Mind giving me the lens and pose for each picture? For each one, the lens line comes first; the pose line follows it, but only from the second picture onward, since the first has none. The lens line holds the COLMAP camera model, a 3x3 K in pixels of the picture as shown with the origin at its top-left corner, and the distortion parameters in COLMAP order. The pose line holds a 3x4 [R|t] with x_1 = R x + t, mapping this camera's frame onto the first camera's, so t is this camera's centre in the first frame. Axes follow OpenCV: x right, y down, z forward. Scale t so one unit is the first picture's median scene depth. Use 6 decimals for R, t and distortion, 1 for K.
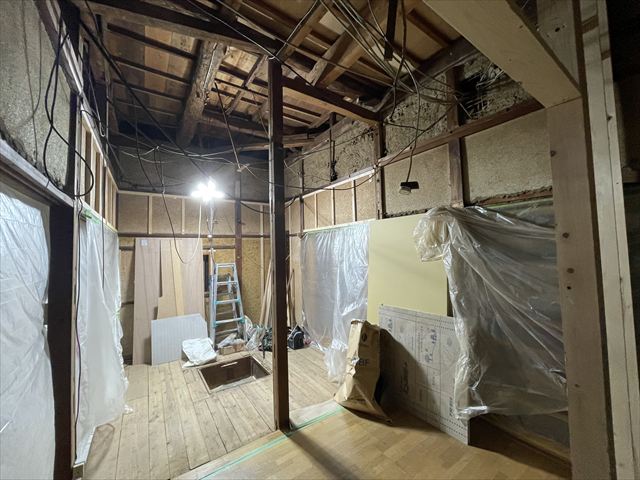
lens RADIAL K [[257.3, 0, 318.8], [0, 257.3, 241.1], [0, 0, 1]] dist [-0.009469, -0.000879]
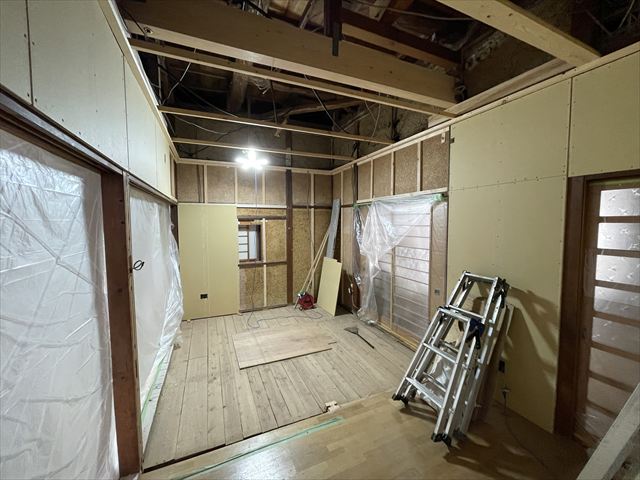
lens RADIAL K [[257.3, 0, 318.8], [0, 257.3, 242.1], [0, 0, 1]] dist [-0.009469, -0.000879]
pose [[0.982238, 0.036090, -0.184137, -0.036965], [-0.014197, 0.992810, 0.118854, -0.005959], [0.187103, -0.114129, 0.975688, 0.111532]]
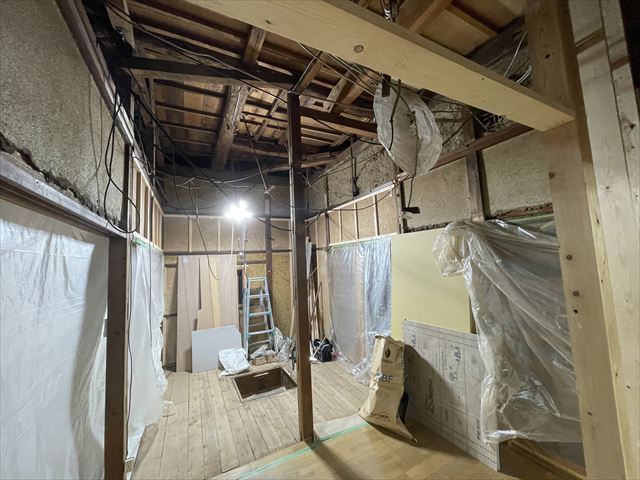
lens RADIAL K [[257.3, 0, 316.9], [0, 257.3, 240.9], [0, 0, 1]] dist [-0.009469, -0.000879]
pose [[0.990521, -0.031200, -0.133770, 0.054896], [0.026099, 0.998870, -0.039715, -0.030074], [0.134858, 0.035848, 0.990216, -0.046255]]
